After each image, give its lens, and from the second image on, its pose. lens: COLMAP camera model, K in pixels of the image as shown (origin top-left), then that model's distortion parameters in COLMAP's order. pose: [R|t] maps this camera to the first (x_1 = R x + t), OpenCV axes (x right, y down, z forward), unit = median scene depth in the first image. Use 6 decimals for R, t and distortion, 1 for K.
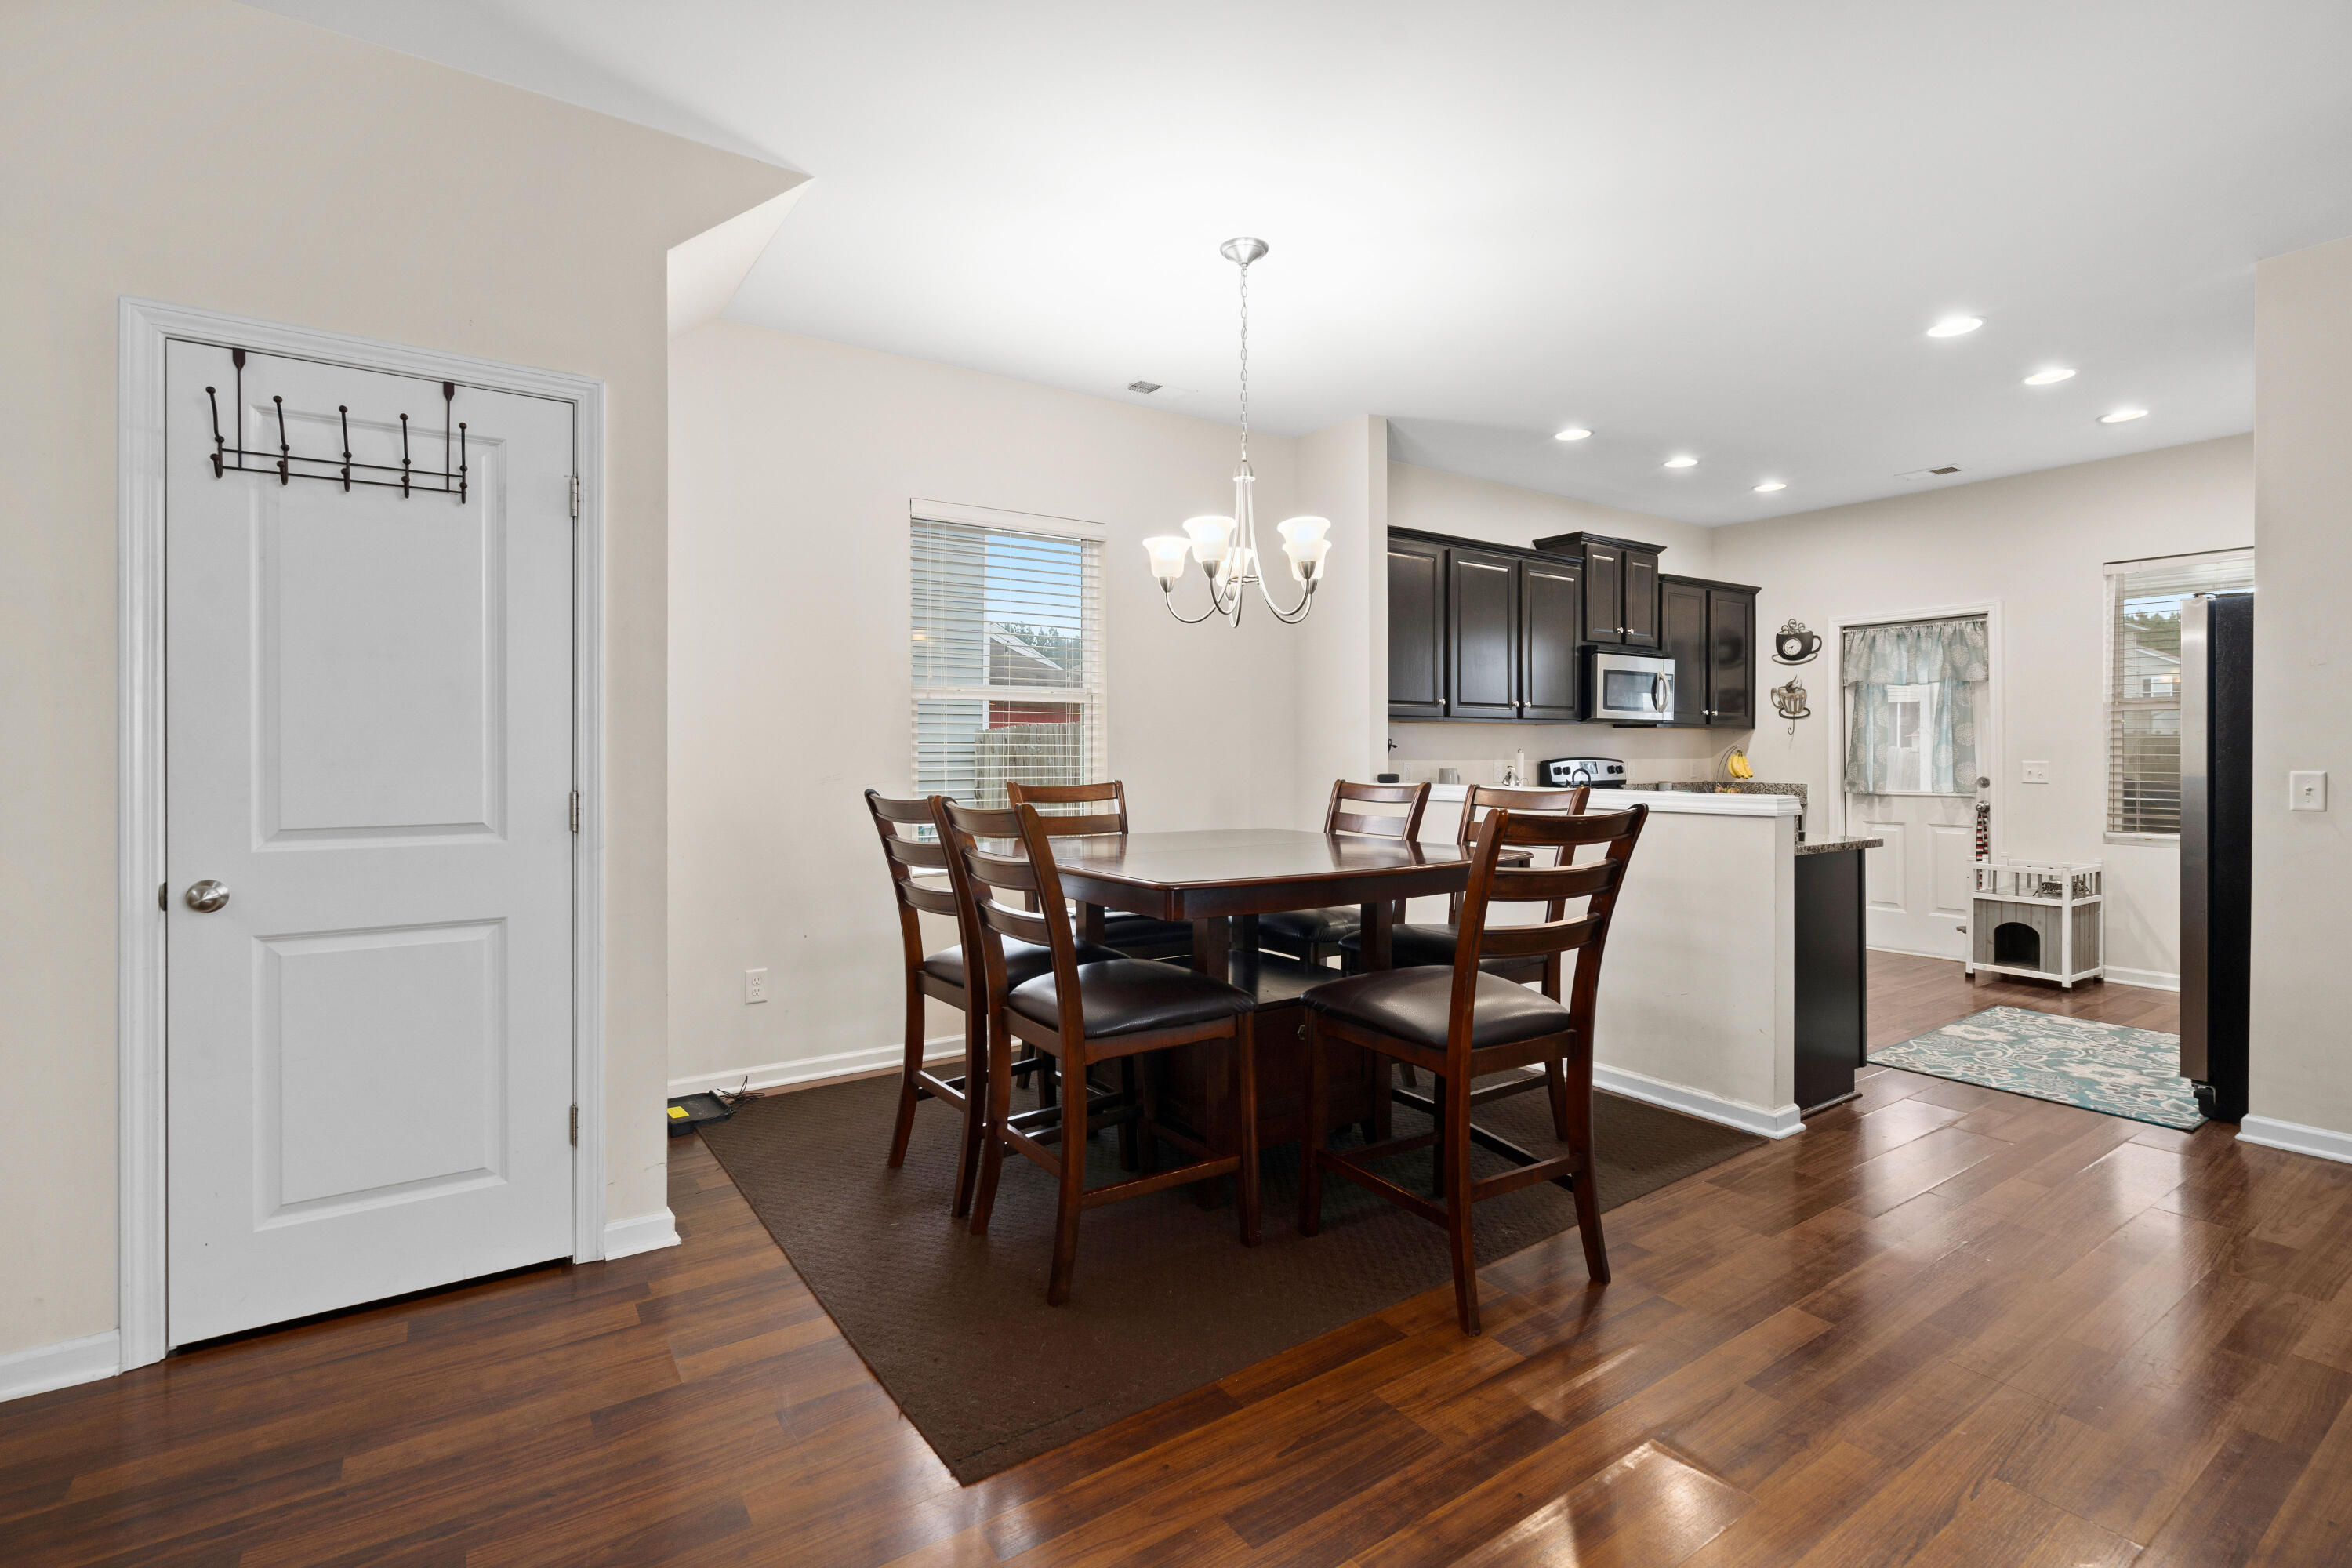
lens RADIAL K [[1069.3, 0, 1170.4], [0, 1069.3, 760.7], [0, 0, 1]] dist [-0.004138, 0.002072]
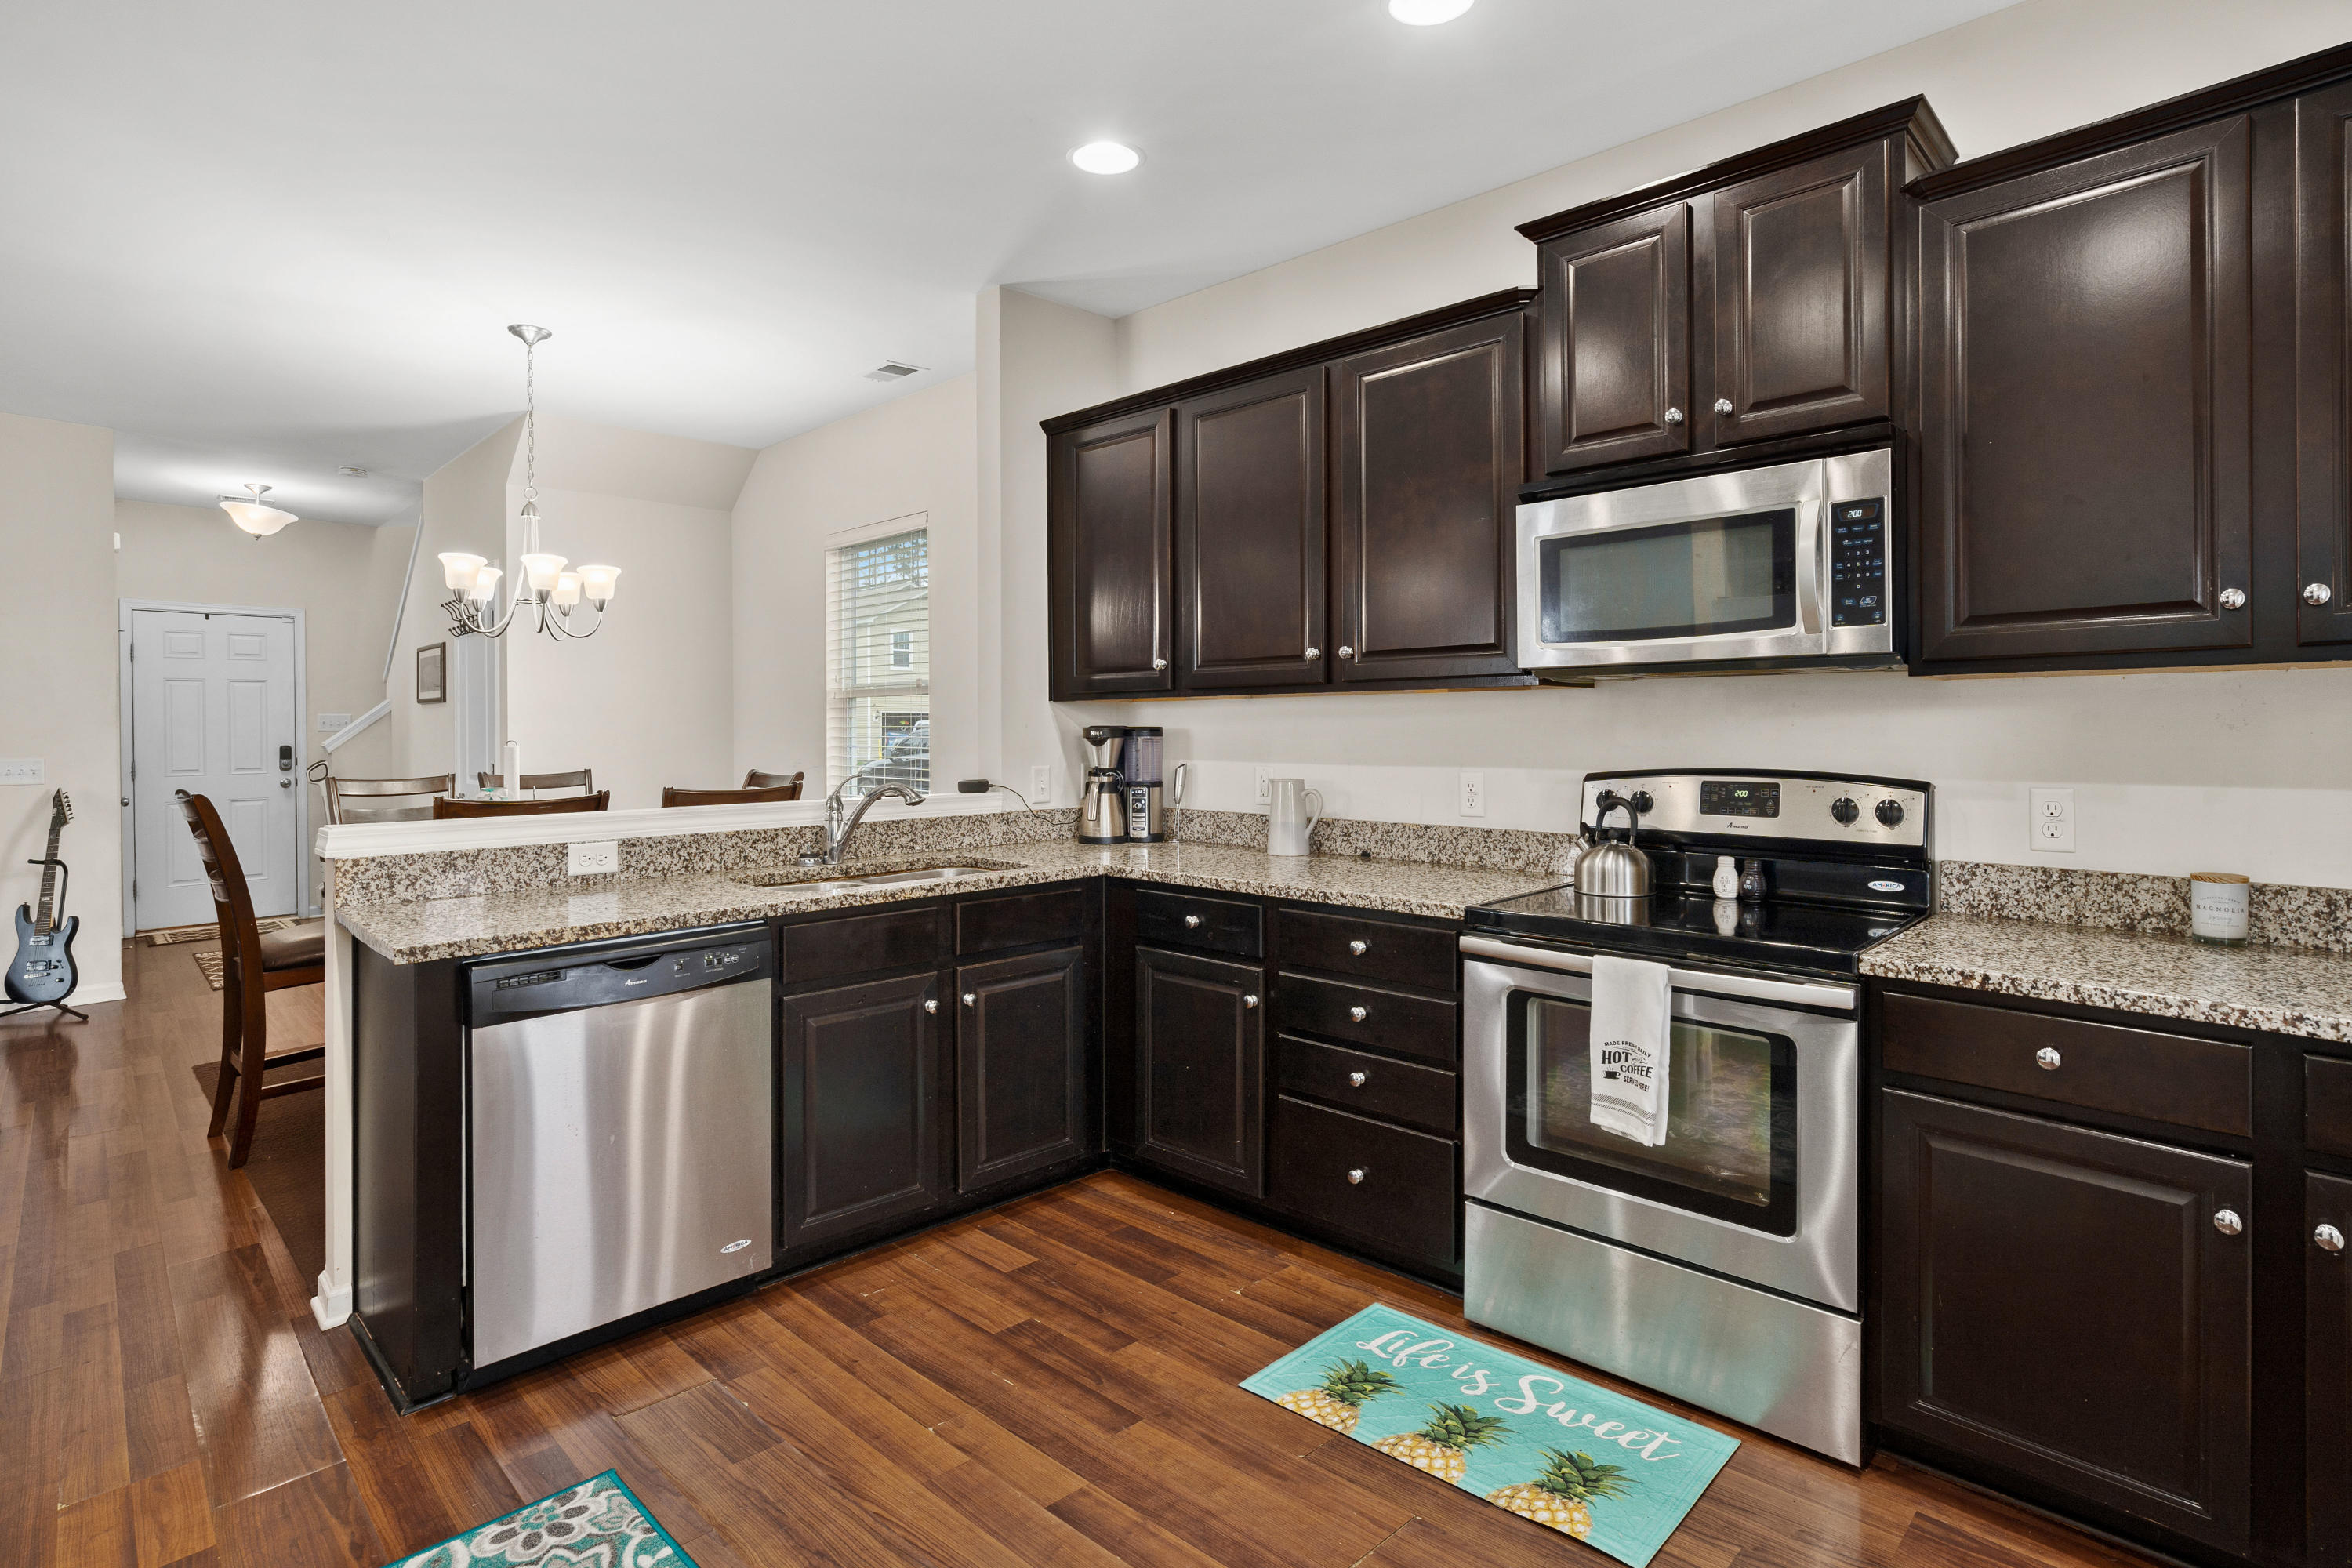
lens RADIAL K [[1218.7, 0, 1134.9], [0, 1218.7, 753.0], [0, 0, 1]] dist [-0.006680, -0.000084]
pose [[0.156904, 0.020781, -0.987395, 0.804339], [-0.004681, 0.999783, 0.020298, -0.017557], [0.987603, 0.001438, 0.156967, 0.776969]]
